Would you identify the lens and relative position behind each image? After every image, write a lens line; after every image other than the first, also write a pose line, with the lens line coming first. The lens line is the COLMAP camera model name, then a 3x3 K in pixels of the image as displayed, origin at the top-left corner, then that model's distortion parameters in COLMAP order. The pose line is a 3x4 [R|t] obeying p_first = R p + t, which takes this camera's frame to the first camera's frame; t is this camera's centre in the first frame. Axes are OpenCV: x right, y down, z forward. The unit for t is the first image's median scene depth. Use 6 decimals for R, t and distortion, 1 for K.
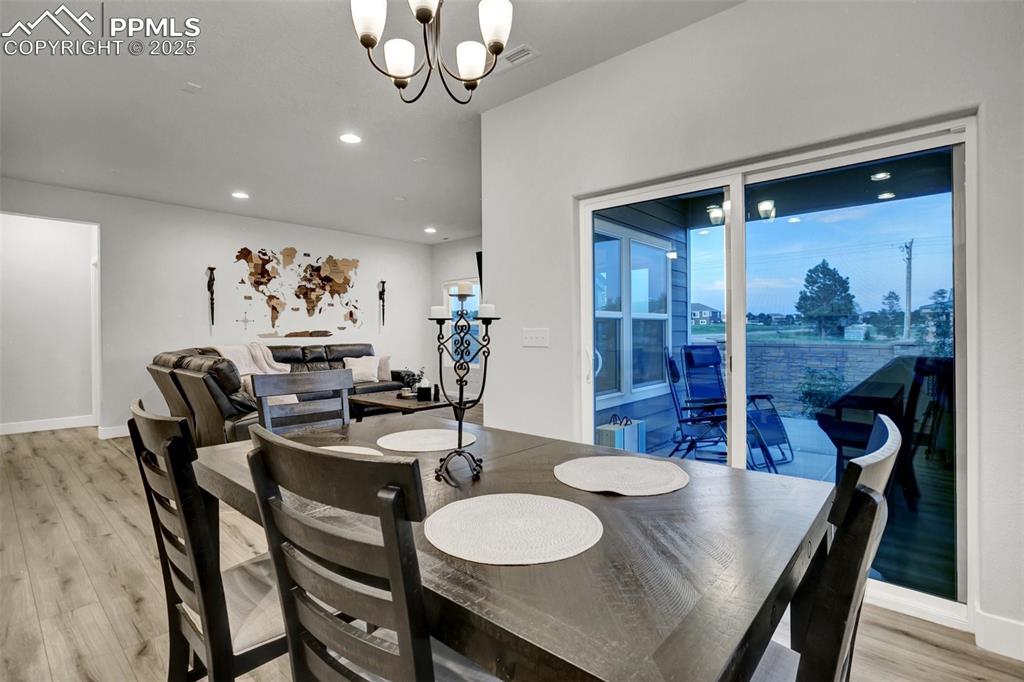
lens RADIAL K [[487.2, 0, 497.9], [0, 487.2, 330.8], [0, 0, 1]] dist [-0.020111, 0.008236]
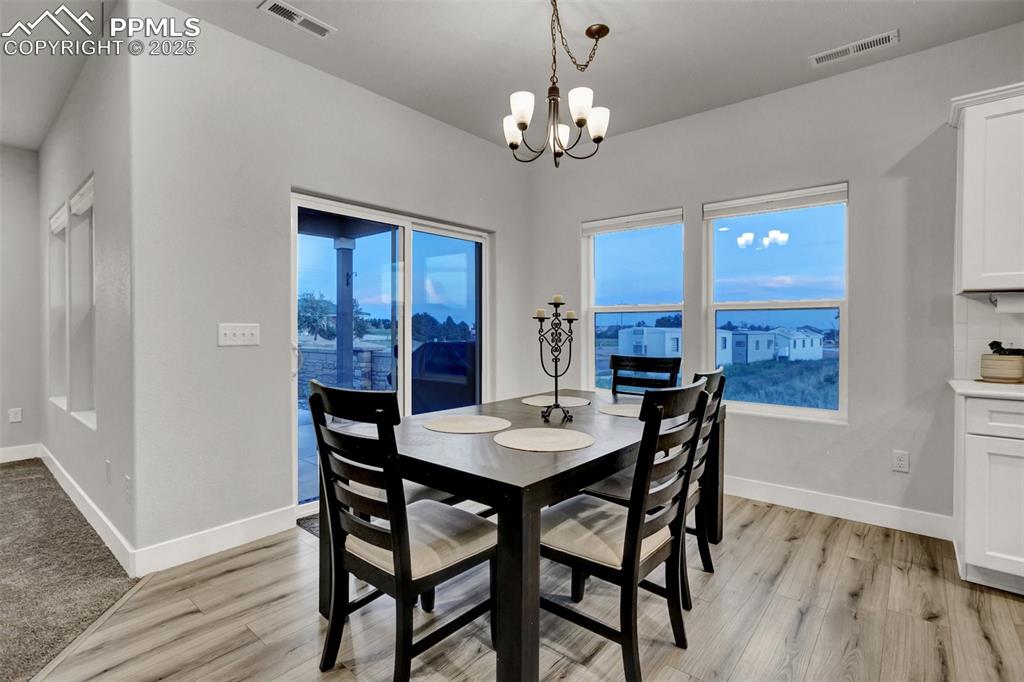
lens RADIAL K [[487.2, 0, 501.8], [0, 487.2, 334.5], [0, 0, 1]] dist [-0.020111, 0.008236]
pose [[-0.032504, -0.007731, 0.999442, -0.359276], [-0.002430, 0.999968, 0.007656, 0.002969], [-0.999469, -0.002180, -0.032522, 0.271673]]
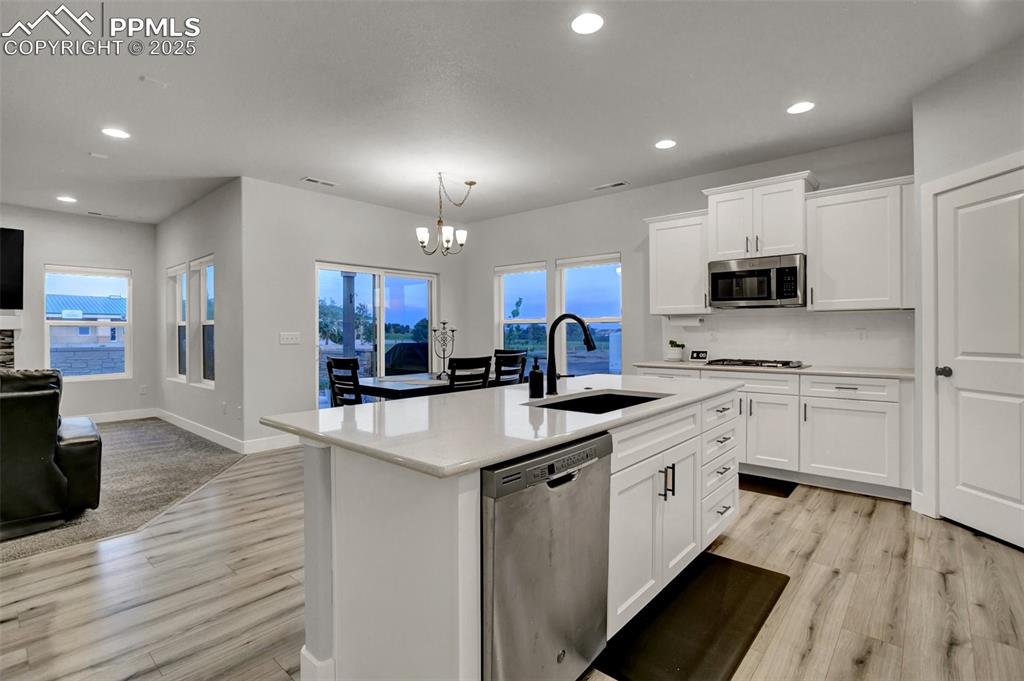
lens RADIAL K [[487.2, 0, 505.3], [0, 487.2, 335.3], [0, 0, 1]] dist [-0.020111, 0.008236]
pose [[-0.018803, -0.000722, 0.999823, -0.731601], [0.002033, 0.999998, 0.000761, 0.001710], [-0.999821, 0.002047, -0.018801, 0.145578]]
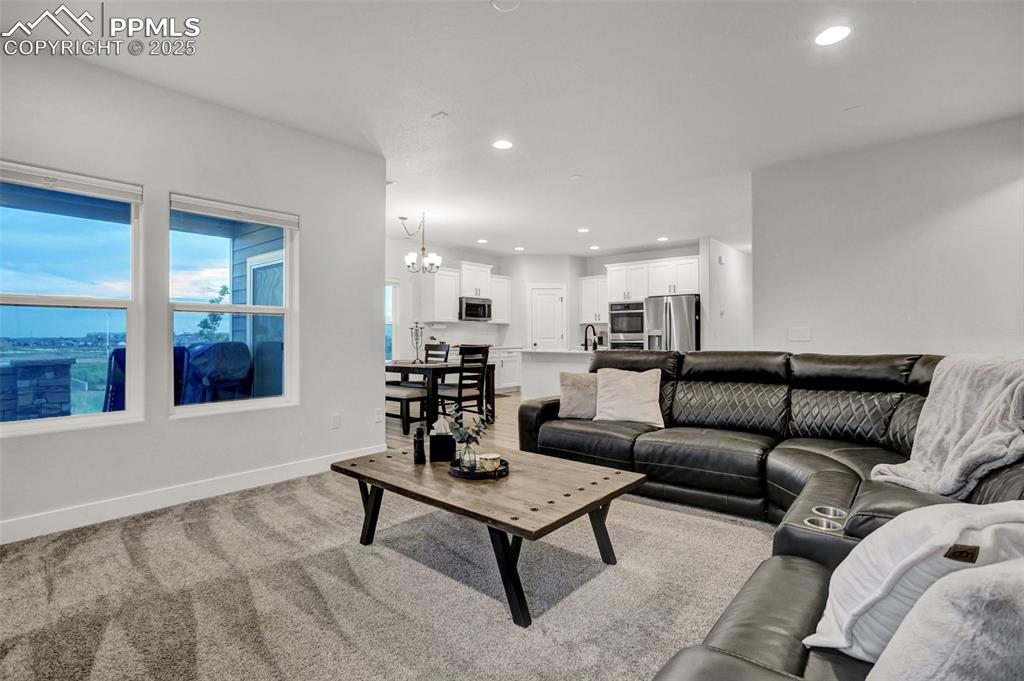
lens RADIAL K [[487.2, 0, 506.9], [0, 487.2, 335.3], [0, 0, 1]] dist [-0.020111, 0.008236]
pose [[-0.999196, 0.008492, -0.039171, -0.154604], [0.008611, 0.999959, -0.002871, 0.012882], [0.039145, -0.003206, -0.999228, 1.174364]]
